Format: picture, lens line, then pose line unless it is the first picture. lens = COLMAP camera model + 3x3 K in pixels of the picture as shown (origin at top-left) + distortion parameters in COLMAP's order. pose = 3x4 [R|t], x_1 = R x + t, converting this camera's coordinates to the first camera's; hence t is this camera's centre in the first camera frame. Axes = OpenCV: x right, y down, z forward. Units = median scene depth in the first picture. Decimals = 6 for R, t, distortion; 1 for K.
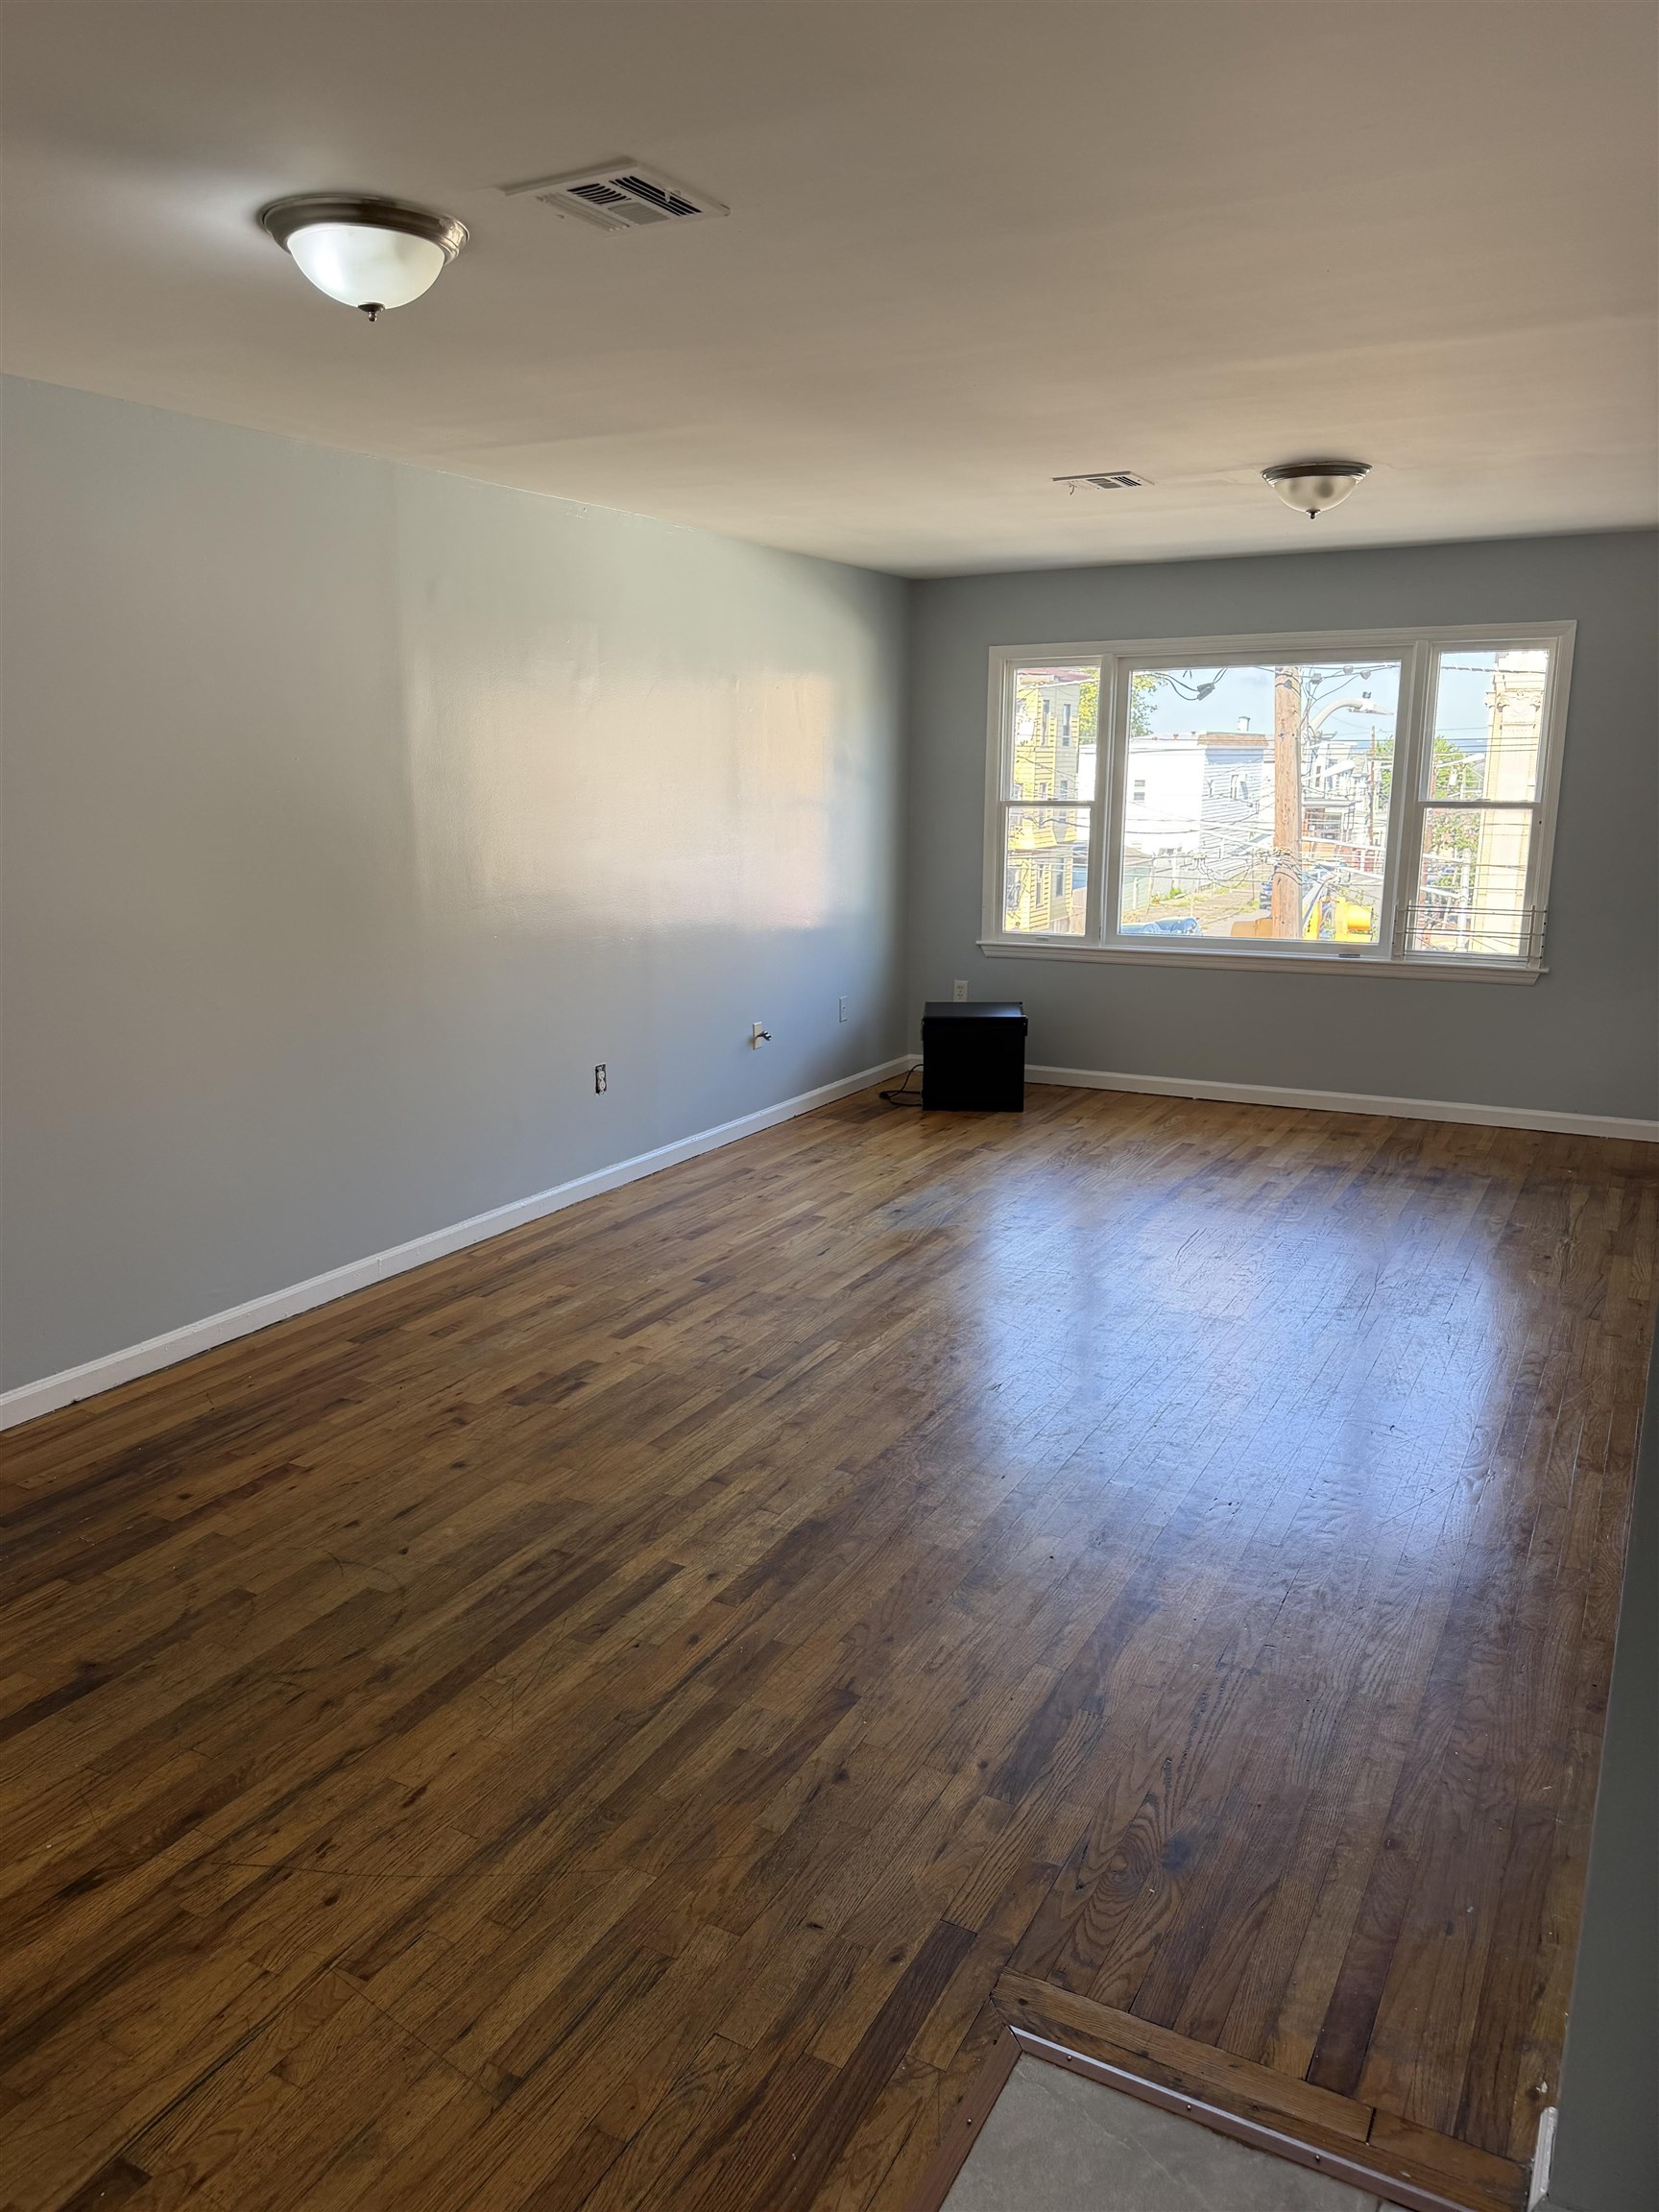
lens RADIAL K [[1572.6, 0, 835.8], [0, 1572.6, 1115.8], [0, 0, 1]] dist [0.008785, 0.000692]
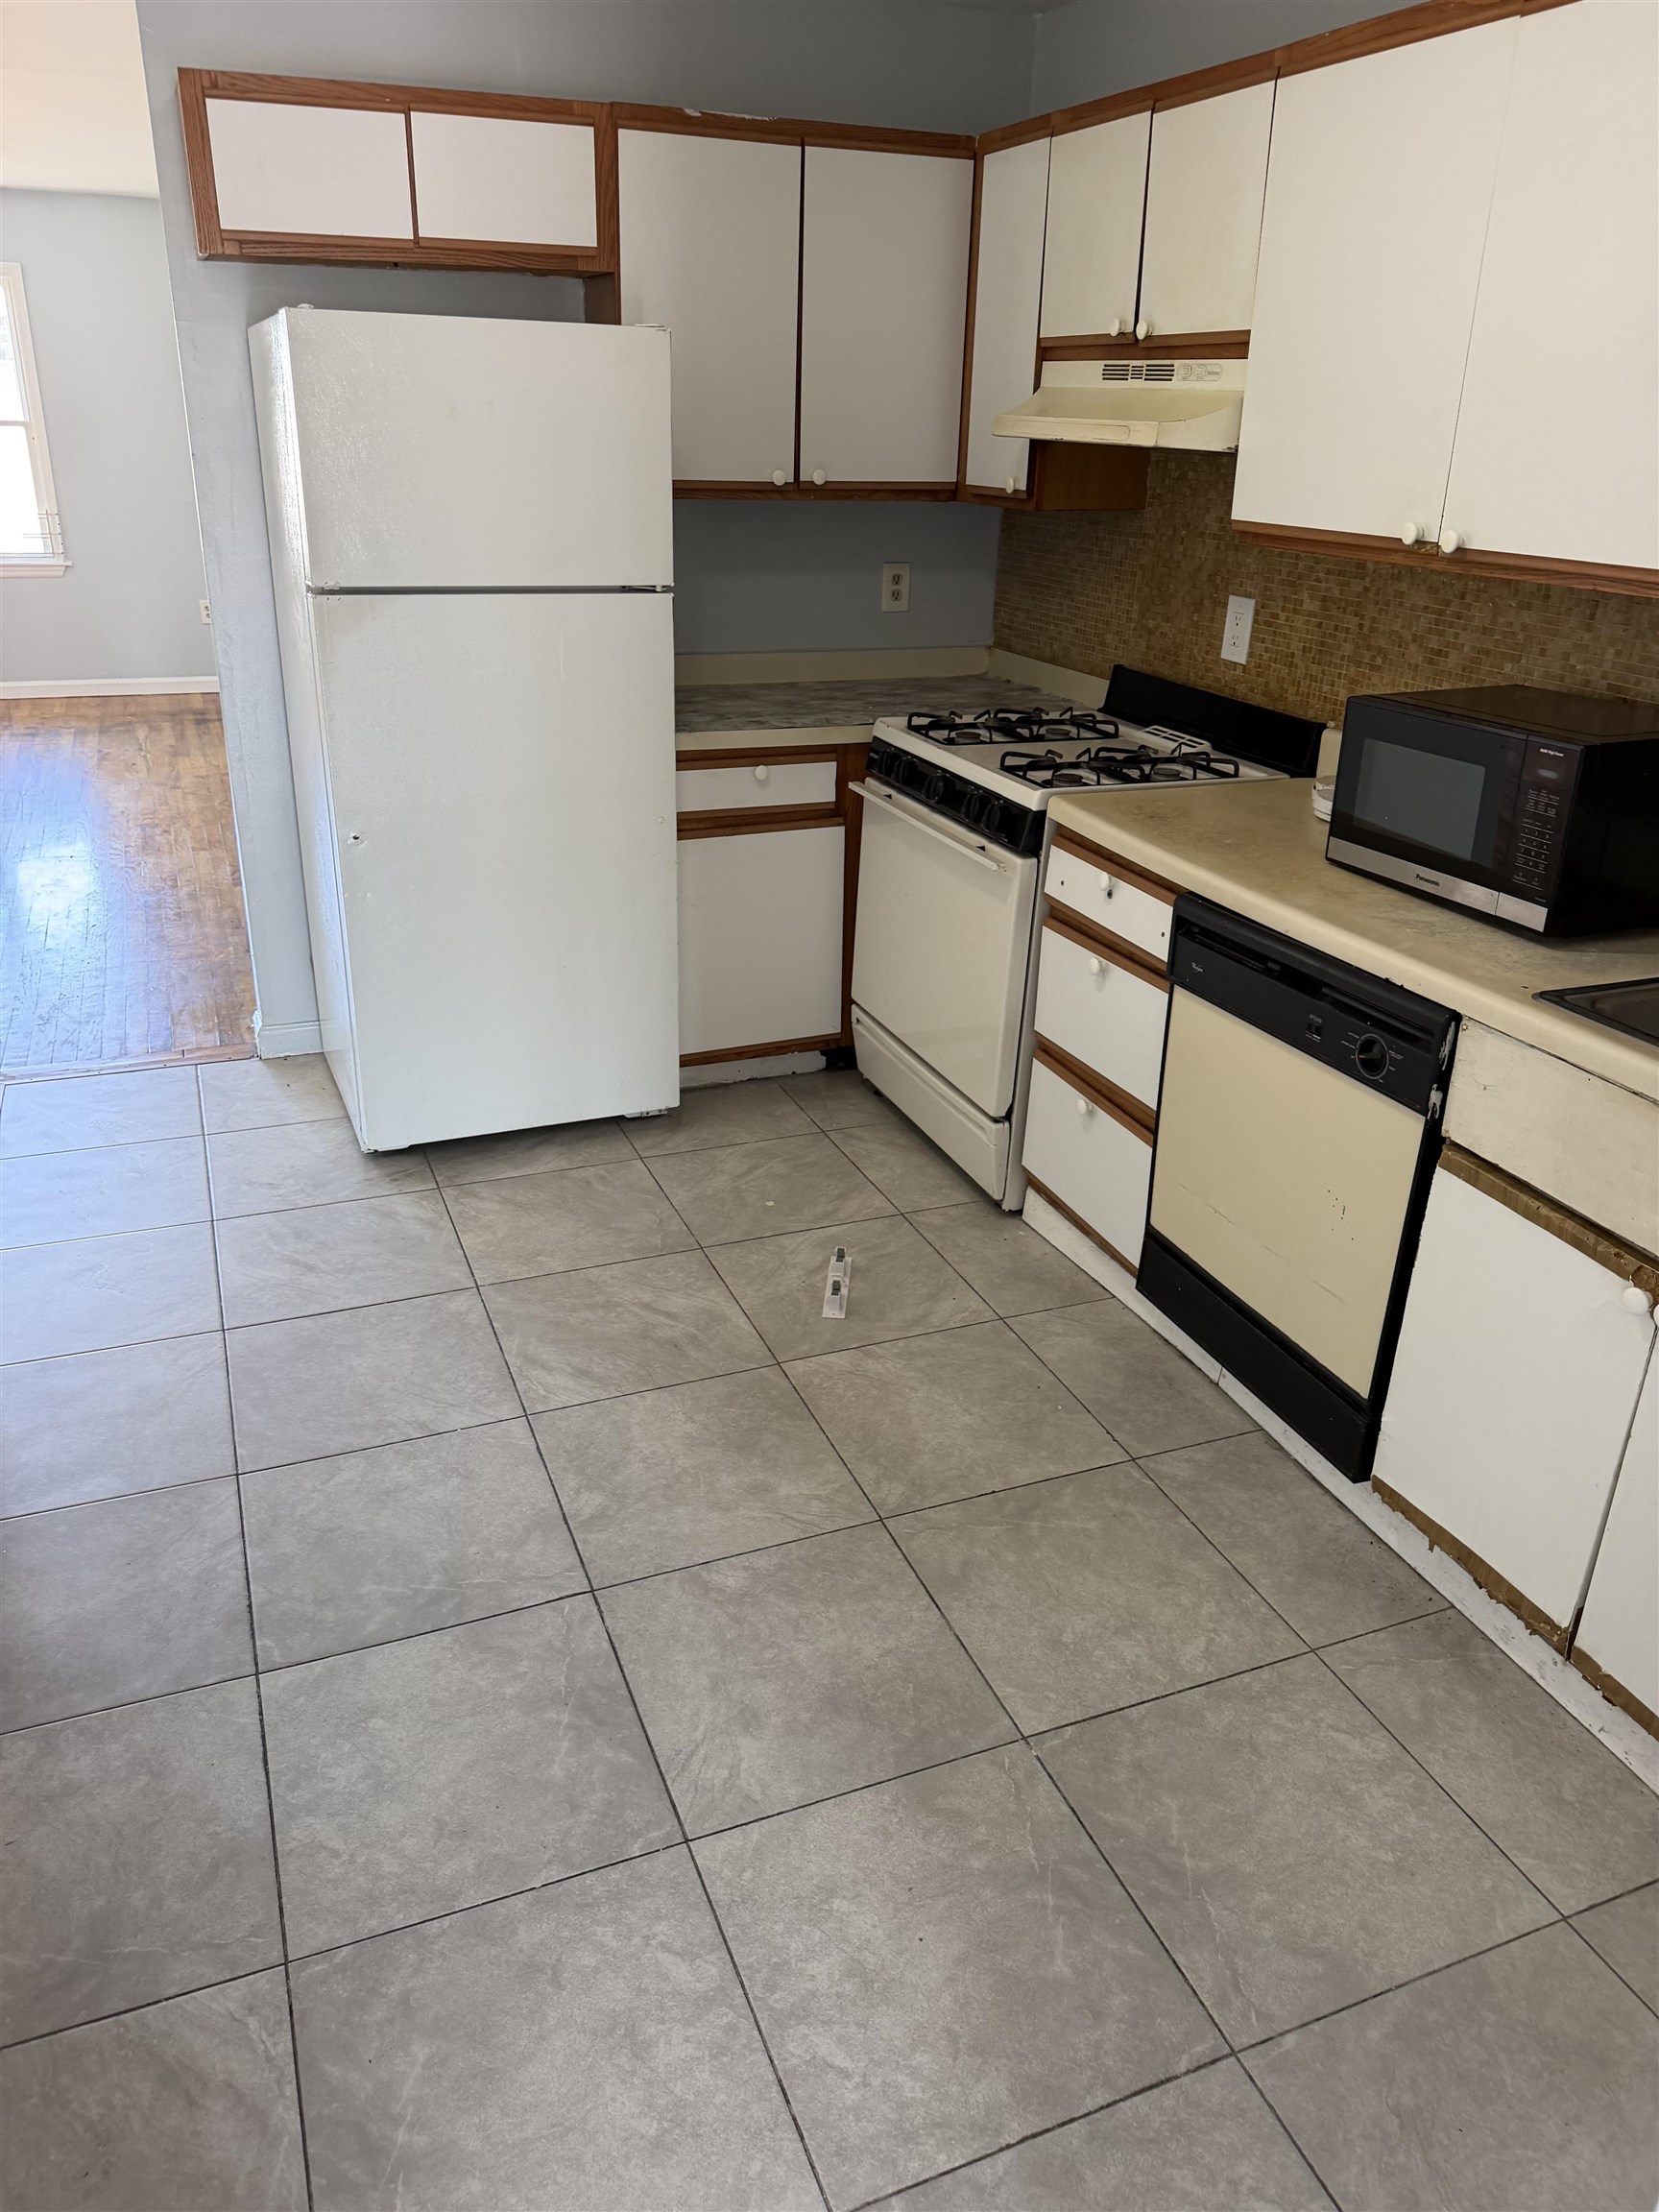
lens RADIAL K [[1572.6, 0, 836.0], [0, 1572.6, 1097.3], [0, 0, 1]] dist [0.008785, 0.000692]
pose [[0.632061, -0.288000, 0.719413, -0.235620], [0.149645, 0.956260, 0.251341, 0.109426], [-0.760332, -0.051206, 0.647513, -0.378476]]
